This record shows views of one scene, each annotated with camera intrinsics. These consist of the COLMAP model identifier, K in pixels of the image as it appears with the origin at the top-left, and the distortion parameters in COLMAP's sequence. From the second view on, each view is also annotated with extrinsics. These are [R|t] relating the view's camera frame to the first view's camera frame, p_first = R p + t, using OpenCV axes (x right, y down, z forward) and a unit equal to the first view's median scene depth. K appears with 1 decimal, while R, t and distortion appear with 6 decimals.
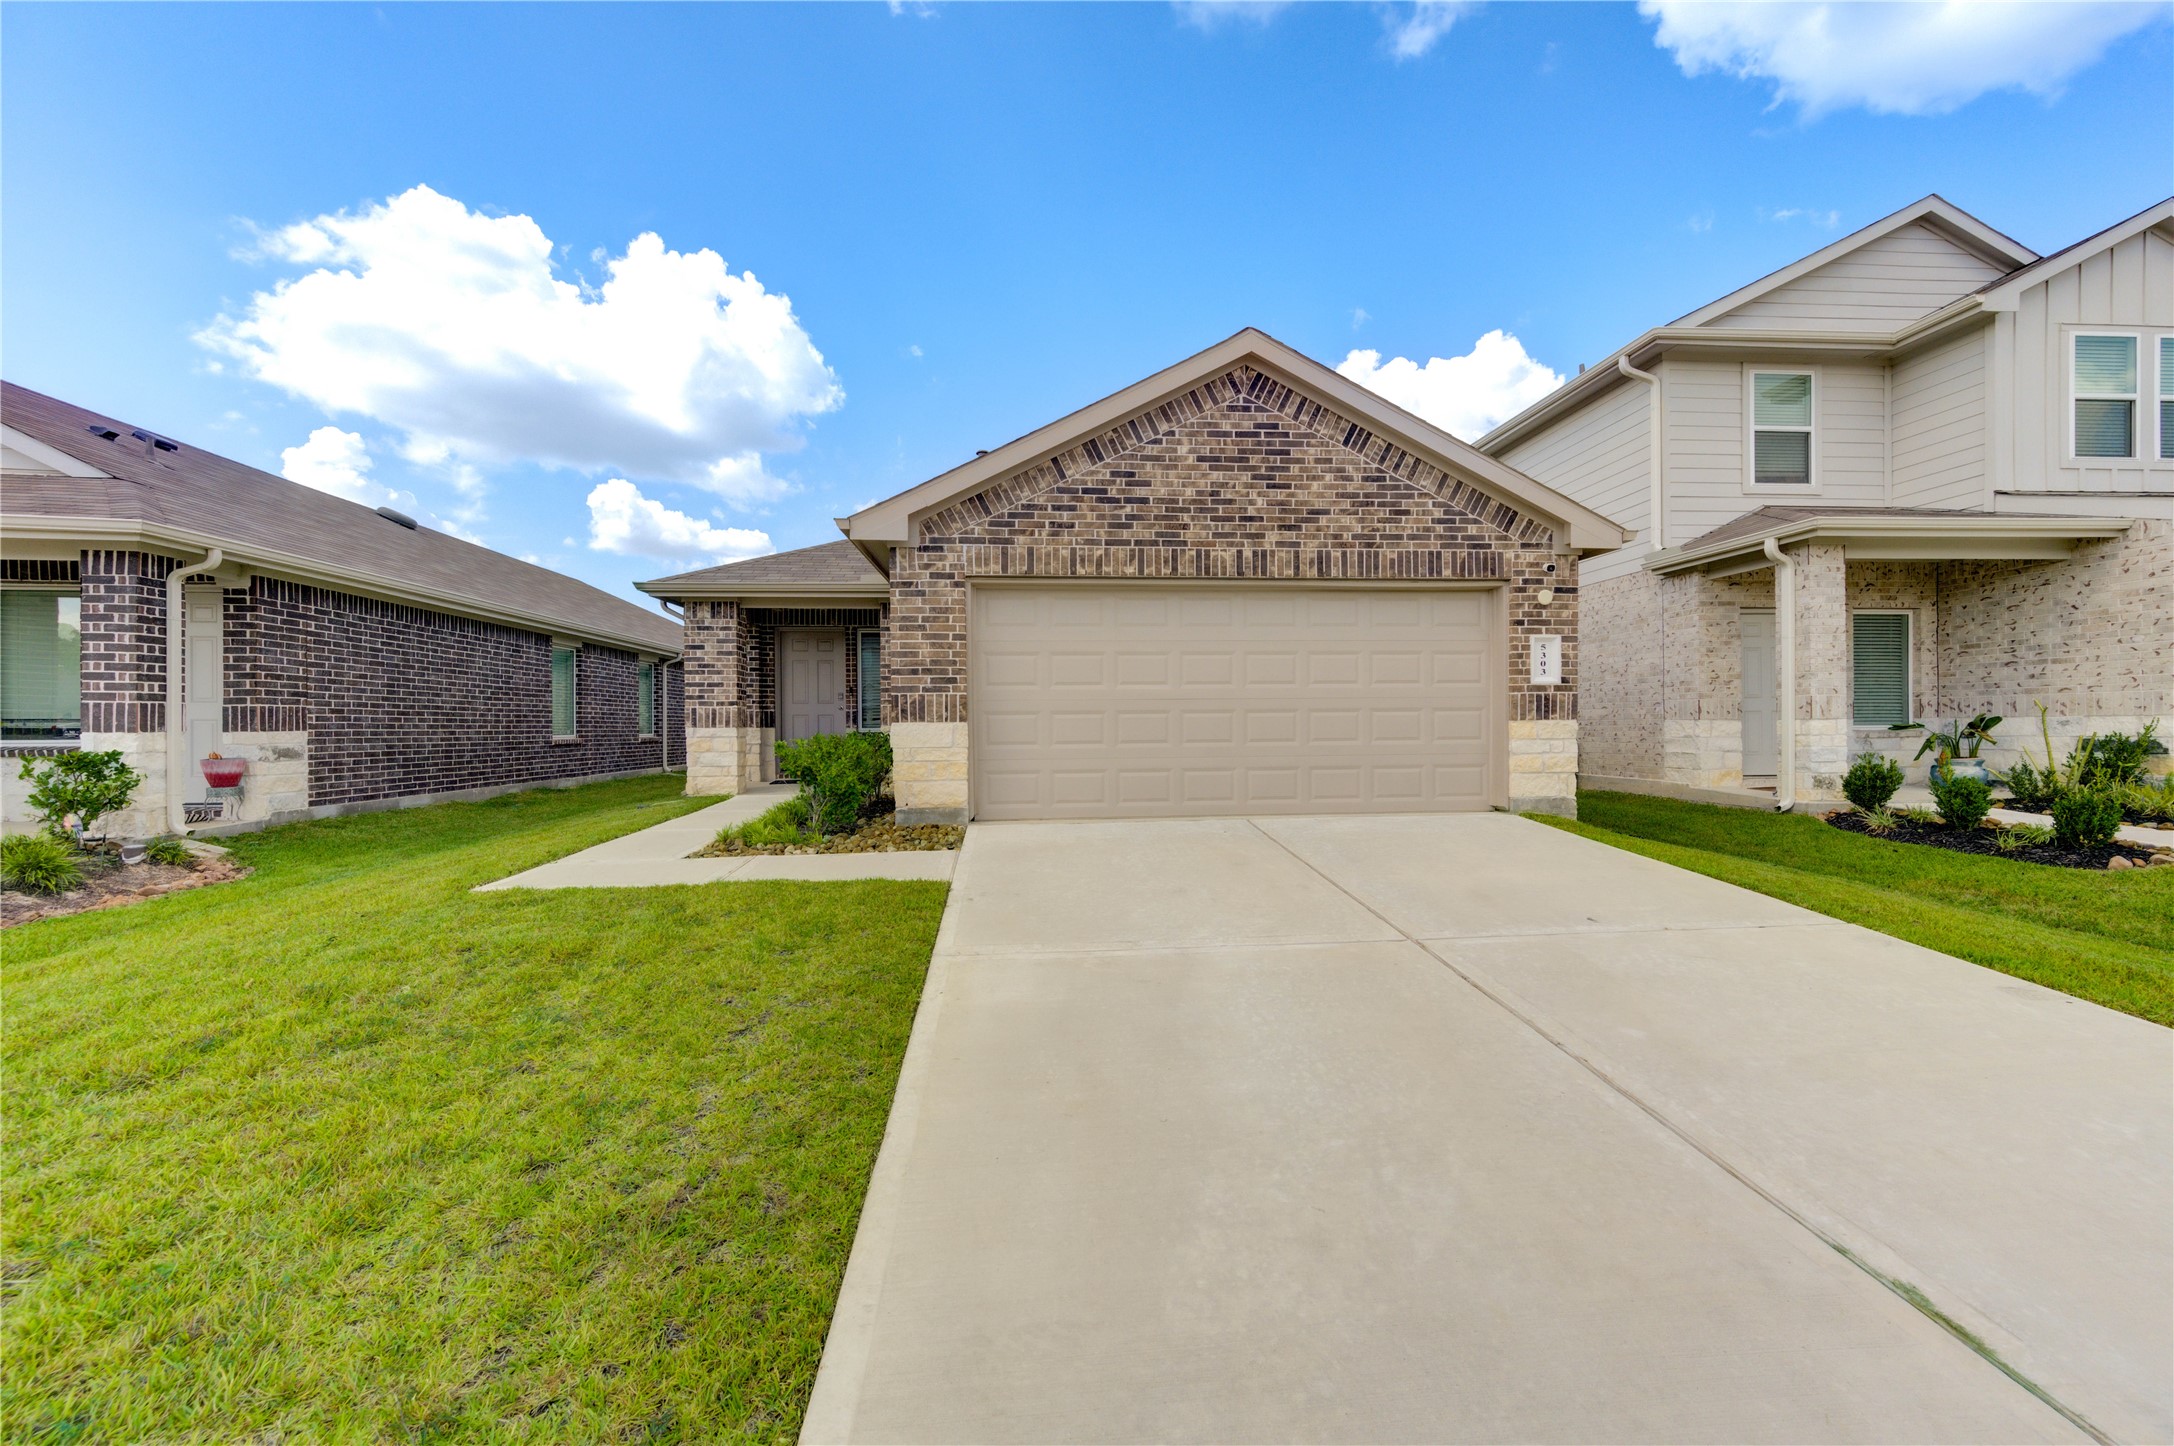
lens RADIAL K [[844.8, 0, 1097.1], [0, 844.8, 723.5], [0, 0, 1]] dist [-0.001126, 0.000576]
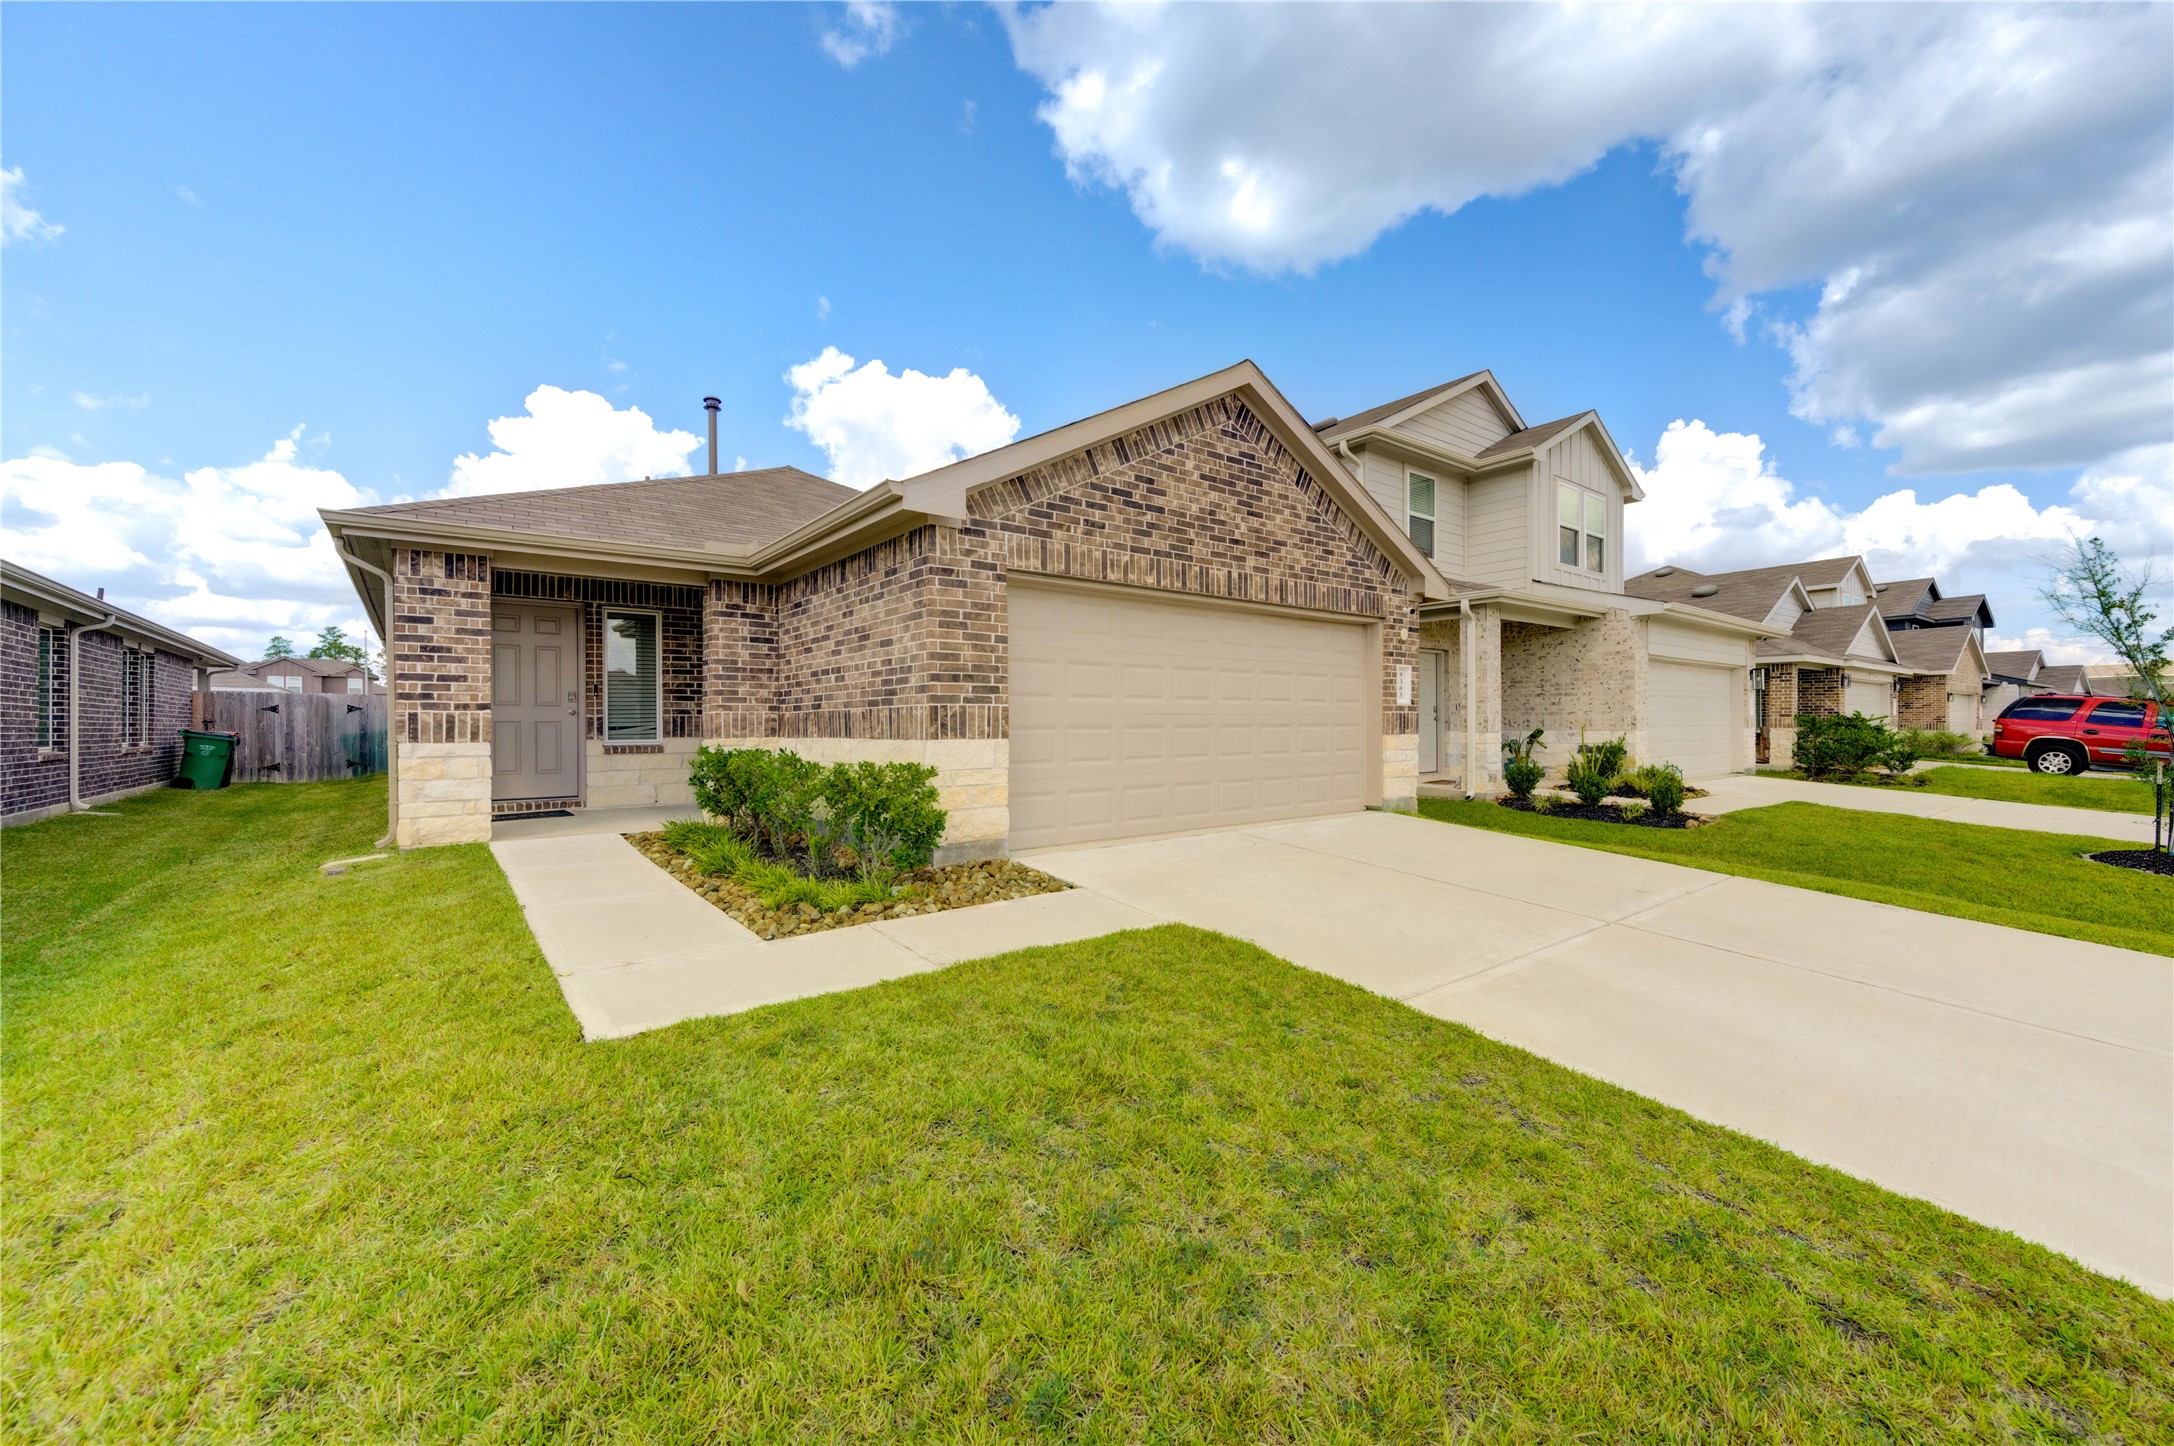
lens RADIAL K [[844.8, 0, 1097.3], [0, 844.8, 724.8], [0, 0, 1]] dist [-0.001126, 0.000576]
pose [[0.836403, 0.004811, 0.548094, -0.526853], [-0.004752, 0.999988, -0.001526, -0.014110], [-0.548095, -0.001328, 0.836415, 0.219698]]
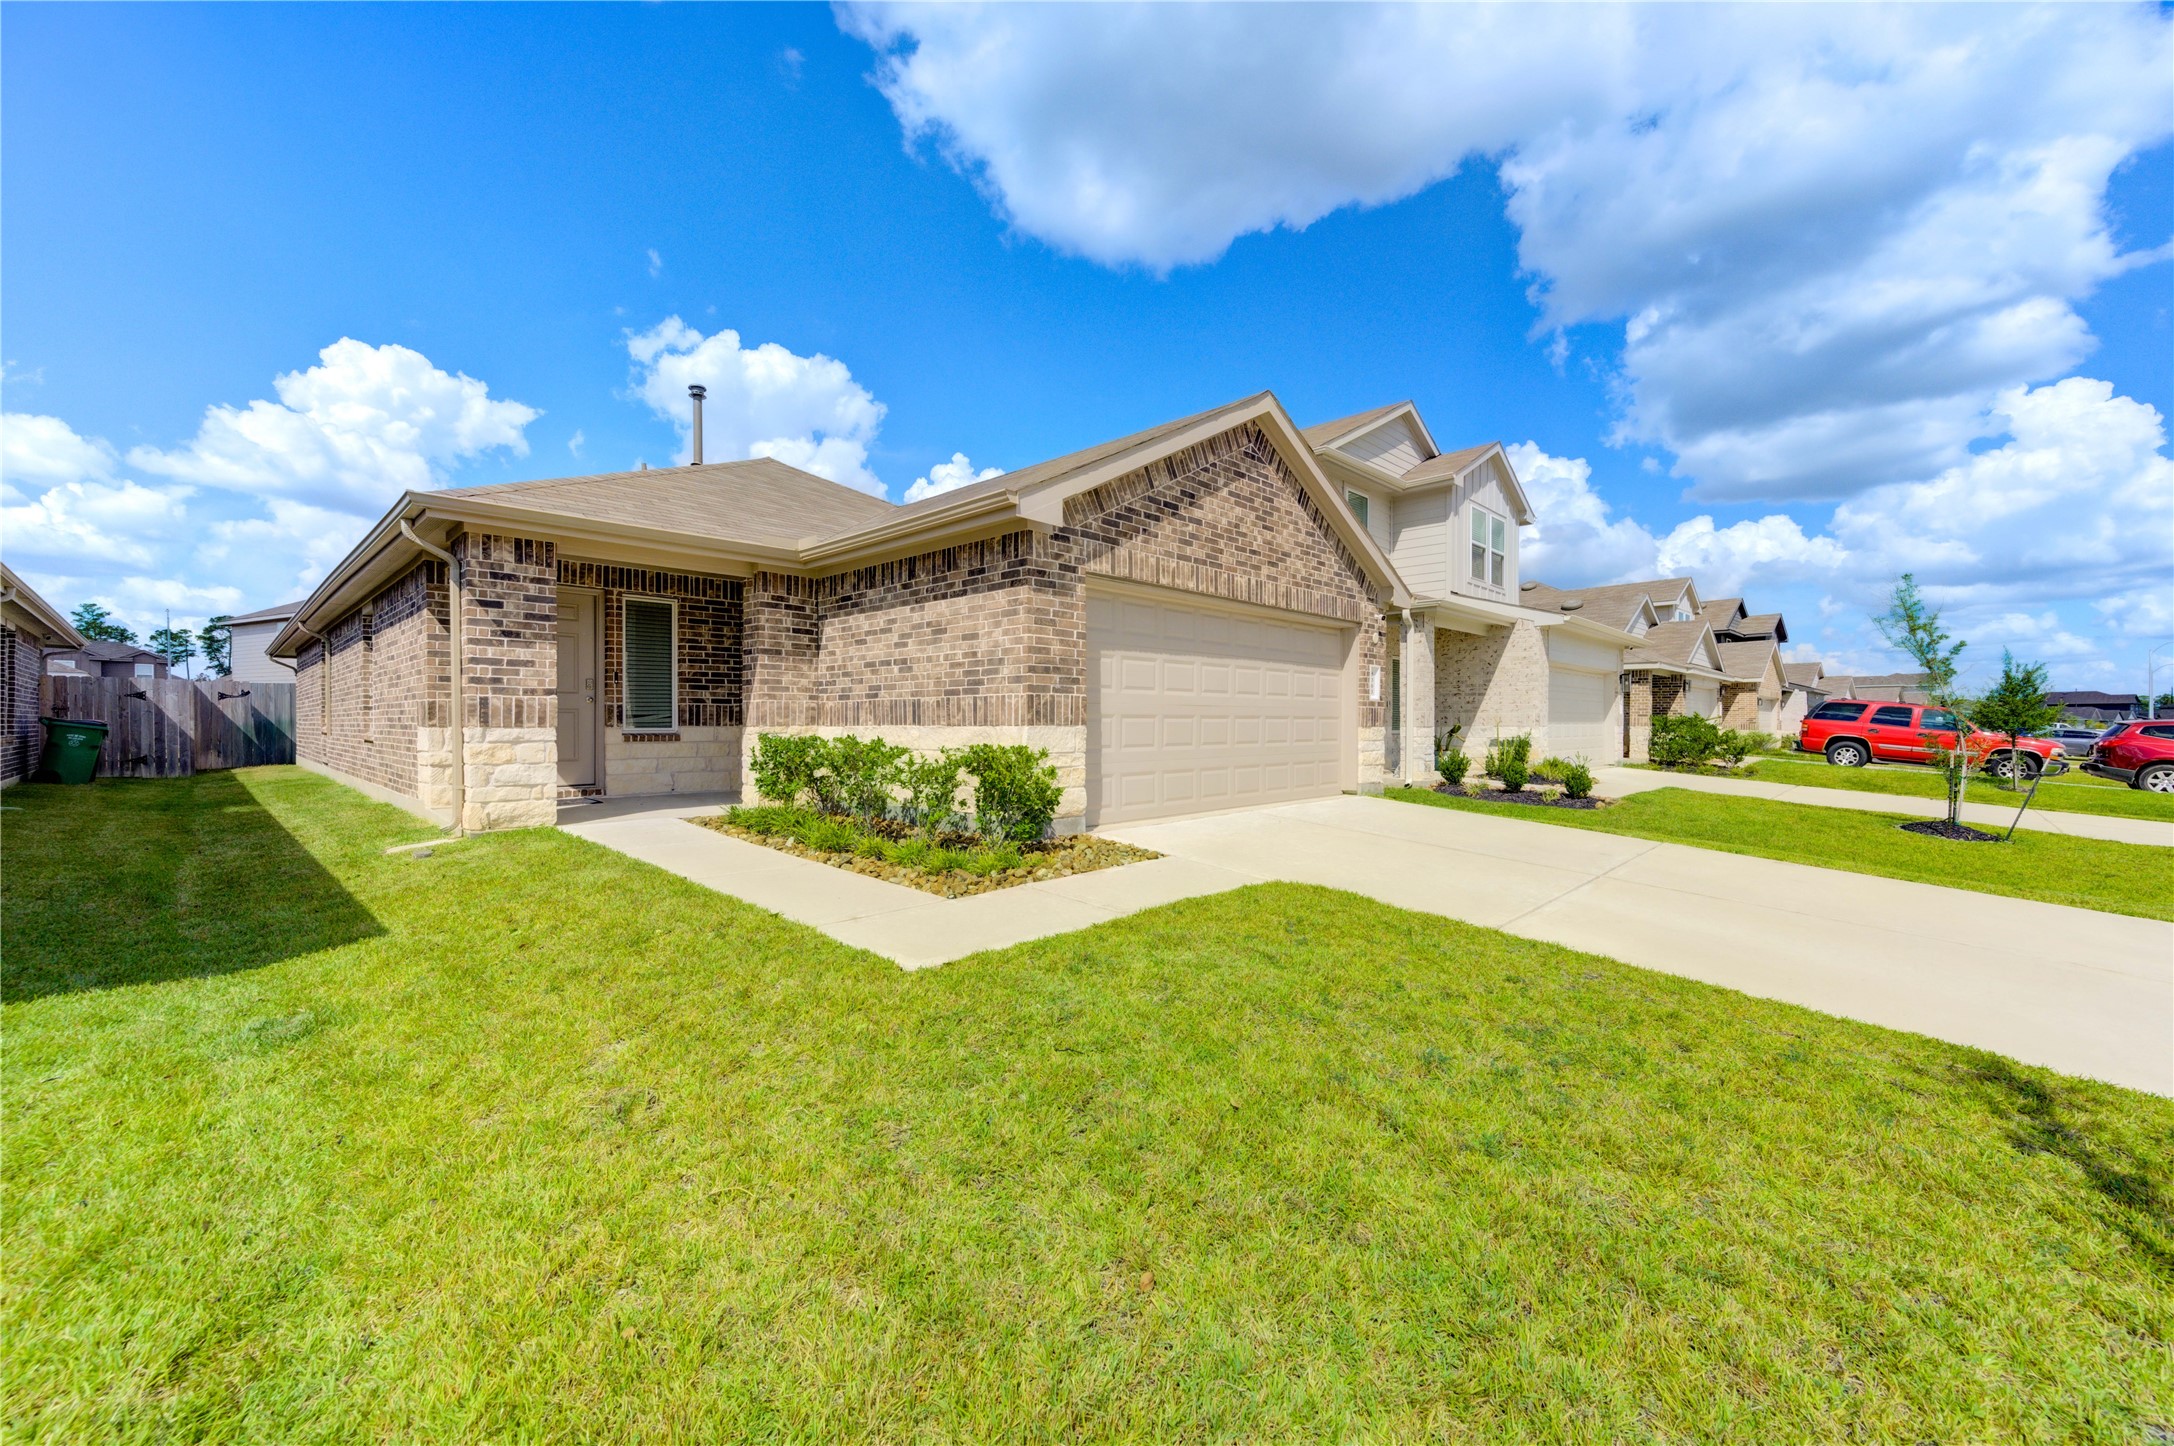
lens RADIAL K [[845.4, 0, 1095.8], [0, 845.4, 726.0], [0, 0, 1]] dist [0.000735, 0.000332]
pose [[0.751852, 0.007337, 0.659292, -0.741922], [-0.010358, 0.999946, 0.000684, -0.001619], [-0.659251, -0.007343, 0.751887, 0.263175]]
